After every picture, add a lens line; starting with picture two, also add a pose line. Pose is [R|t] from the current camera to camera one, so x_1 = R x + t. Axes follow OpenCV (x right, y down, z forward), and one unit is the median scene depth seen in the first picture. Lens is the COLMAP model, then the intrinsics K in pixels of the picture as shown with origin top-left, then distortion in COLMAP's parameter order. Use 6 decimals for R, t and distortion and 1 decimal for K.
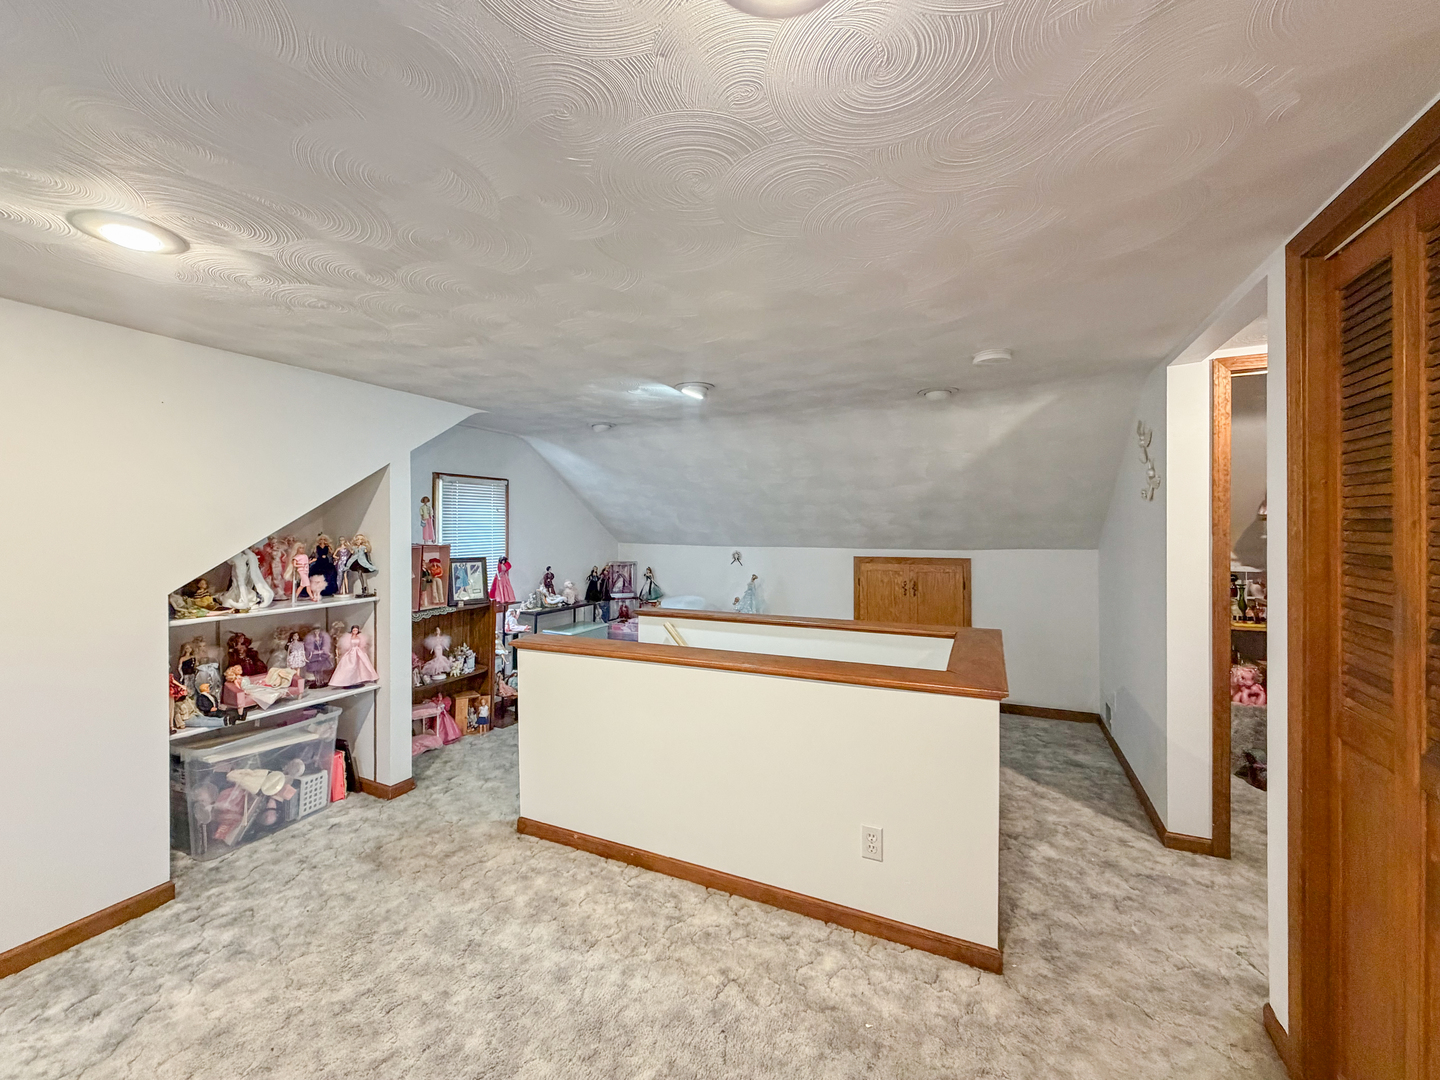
lens RADIAL K [[593.8, 0, 715.5], [0, 593.8, 540.3], [0, 0, 1]] dist [0.002230, 0.000265]
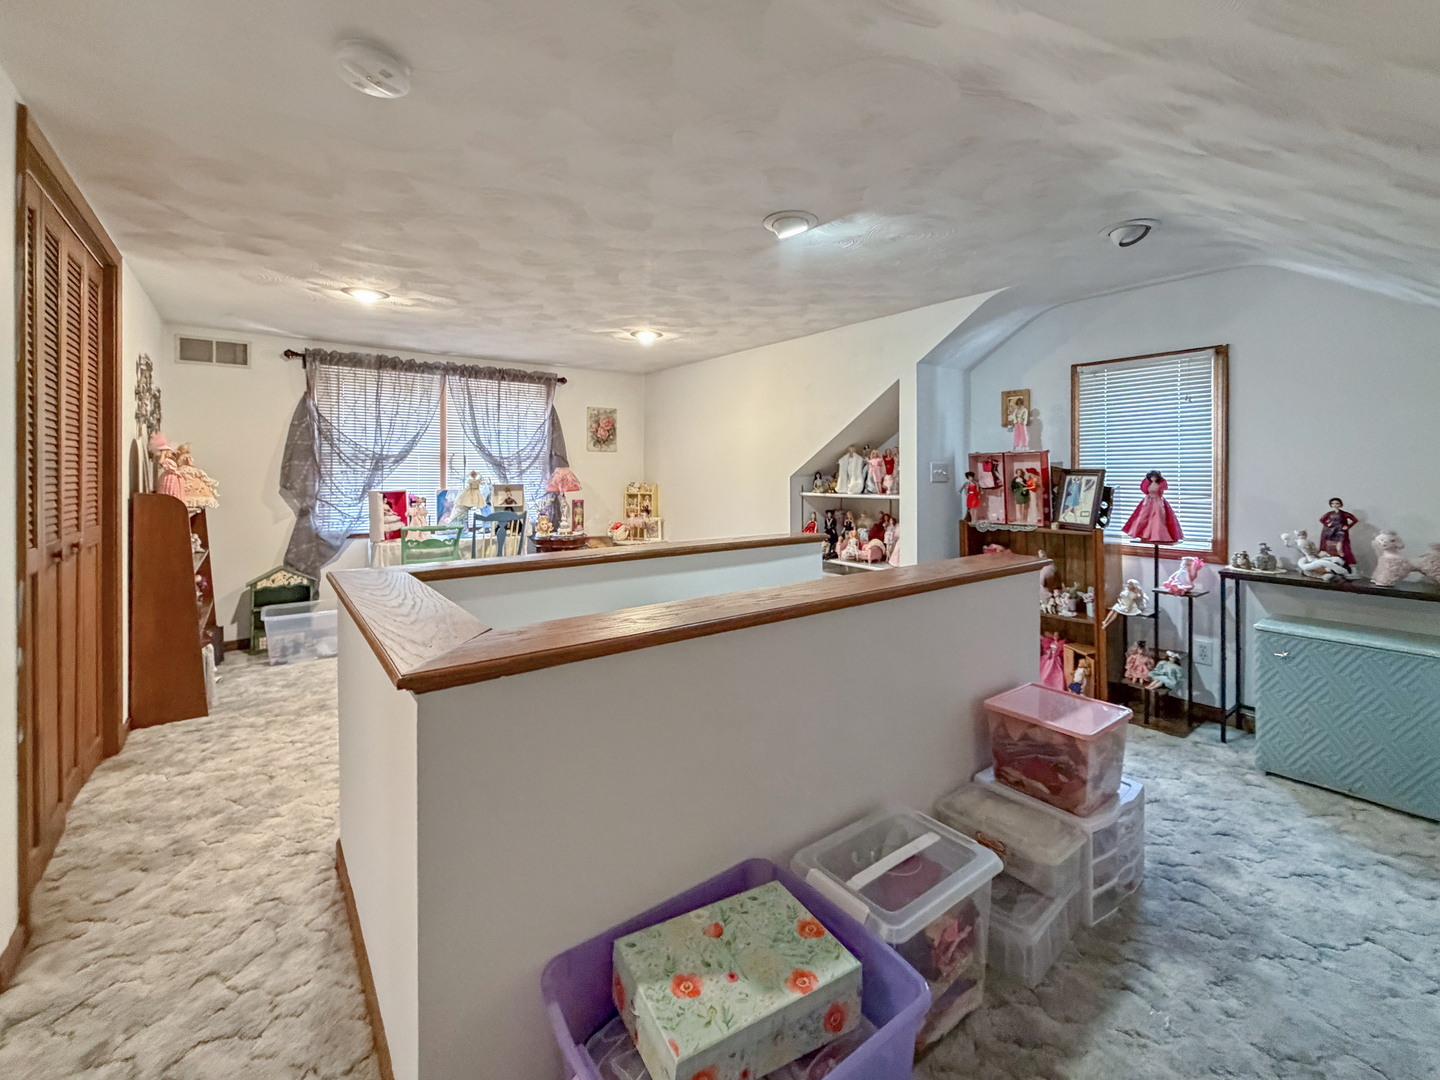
lens RADIAL K [[606.8, 0, 712.8], [0, 606.8, 487.4], [0, 0, 1]] dist [0.001449, 0.000483]
pose [[-0.470348, 0.026104, -0.882095, 0.507930], [-0.019118, 0.999026, 0.039758, 0.030712], [0.882274, 0.035564, -0.469391, 0.959698]]
